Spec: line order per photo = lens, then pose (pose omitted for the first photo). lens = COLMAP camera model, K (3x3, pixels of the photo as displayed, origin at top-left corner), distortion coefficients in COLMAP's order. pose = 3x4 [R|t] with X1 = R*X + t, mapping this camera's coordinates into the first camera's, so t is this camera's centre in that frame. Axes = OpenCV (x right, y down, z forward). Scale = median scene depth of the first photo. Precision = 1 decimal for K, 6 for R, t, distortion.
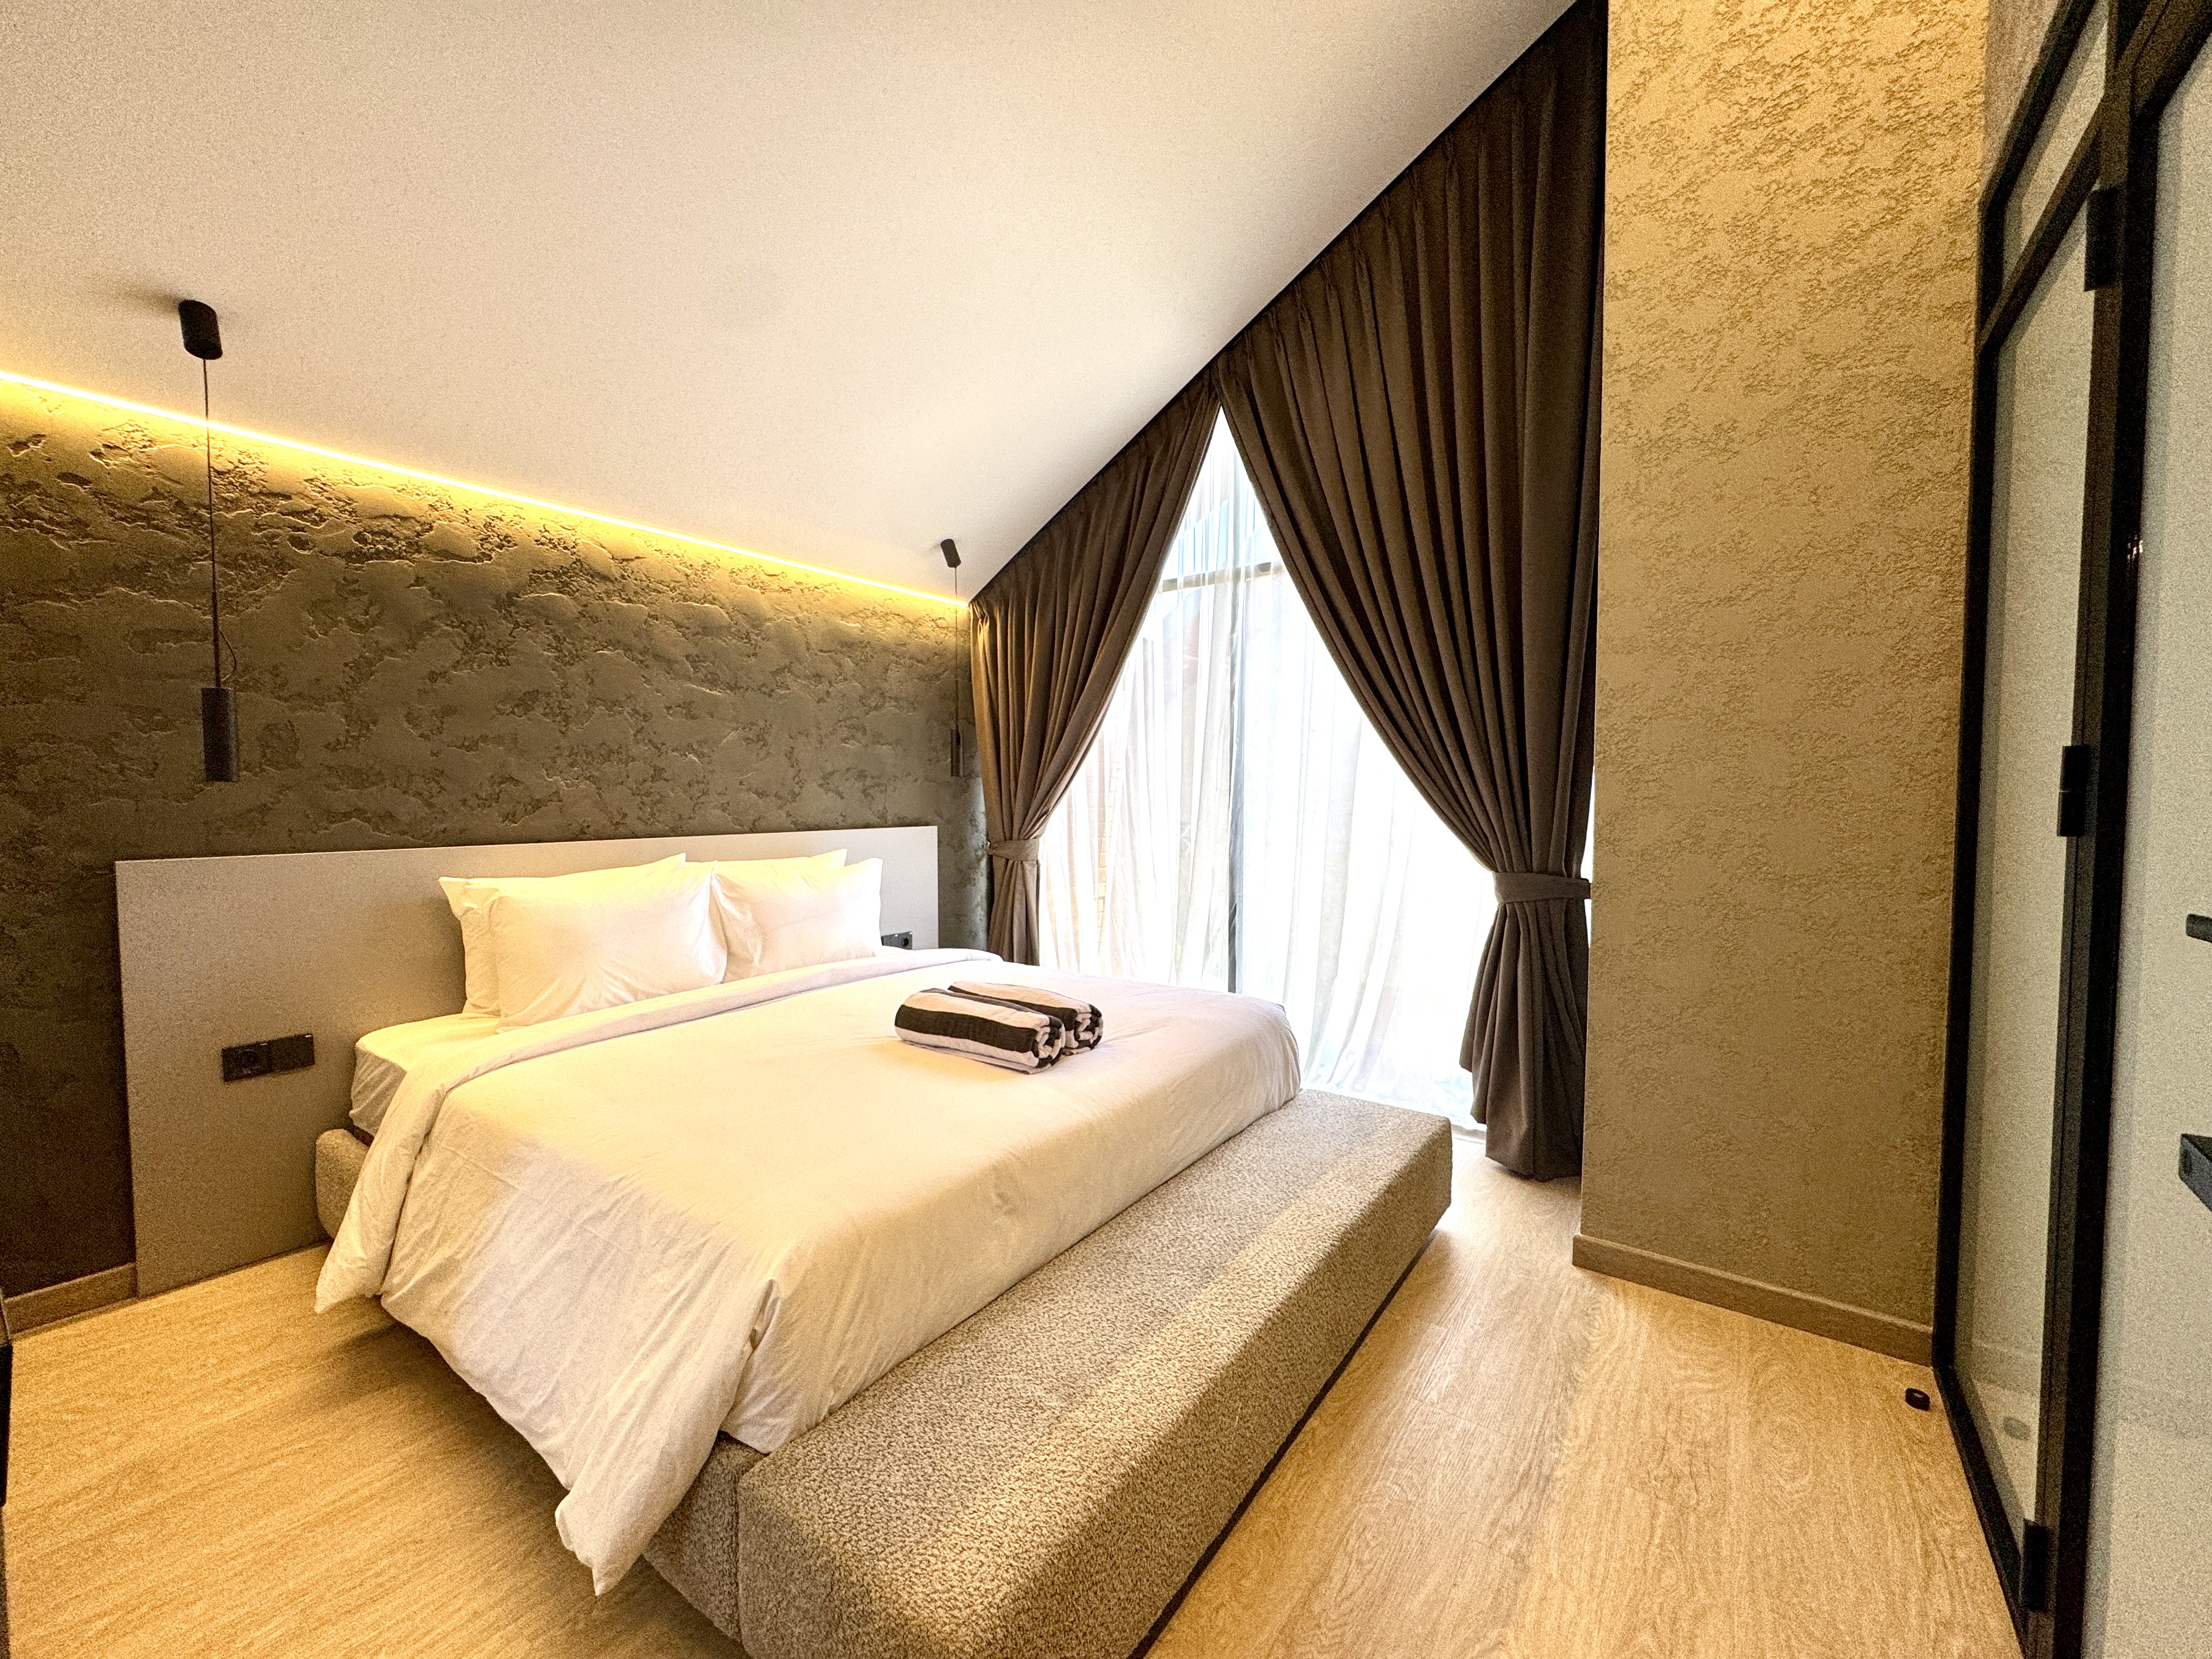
lens RADIAL K [[886.0, 0, 1107.1], [0, 886.0, 825.1], [0, 0, 1]] dist [-0.002810, 0.000085]
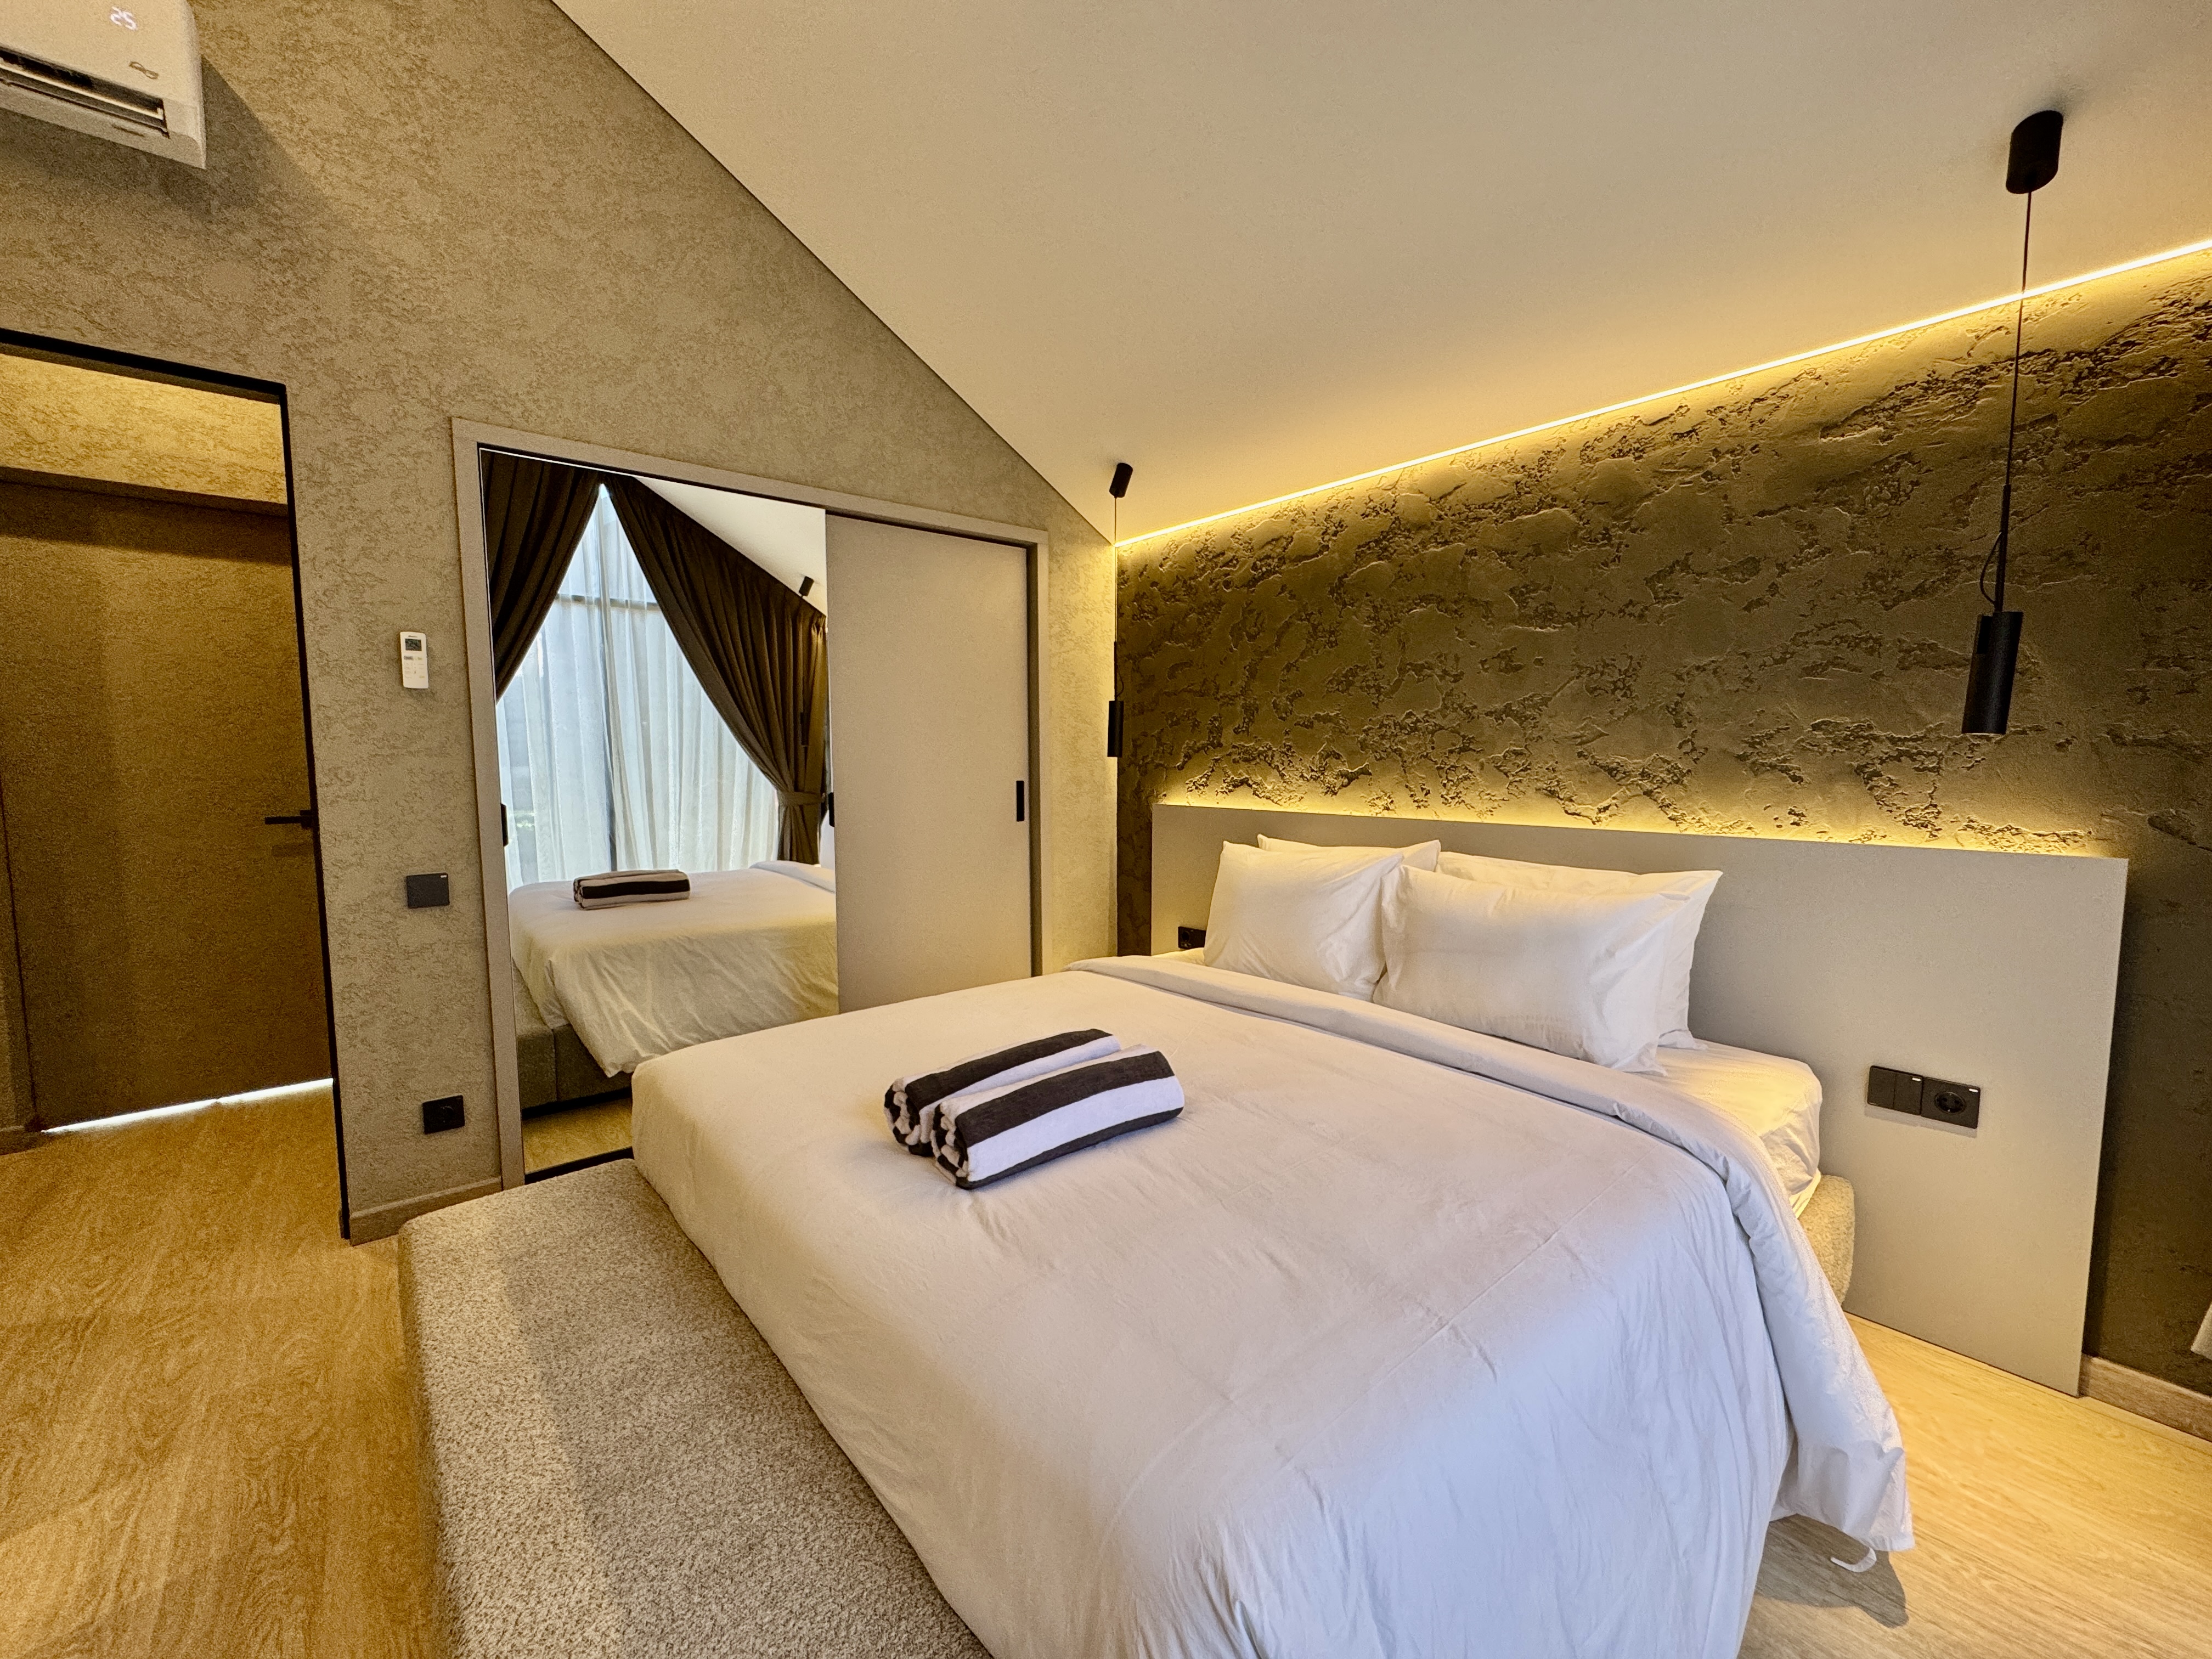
lens RADIAL K [[886.0, 0, 1105.6], [0, 886.0, 843.1], [0, 0, 1]] dist [-0.002810, 0.000085]
pose [[-0.229309, 0.079249, -0.970122, 0.403777], [-0.047955, 0.994550, 0.092579, -0.029347], [0.972172, 0.067752, -0.224259, 0.922989]]
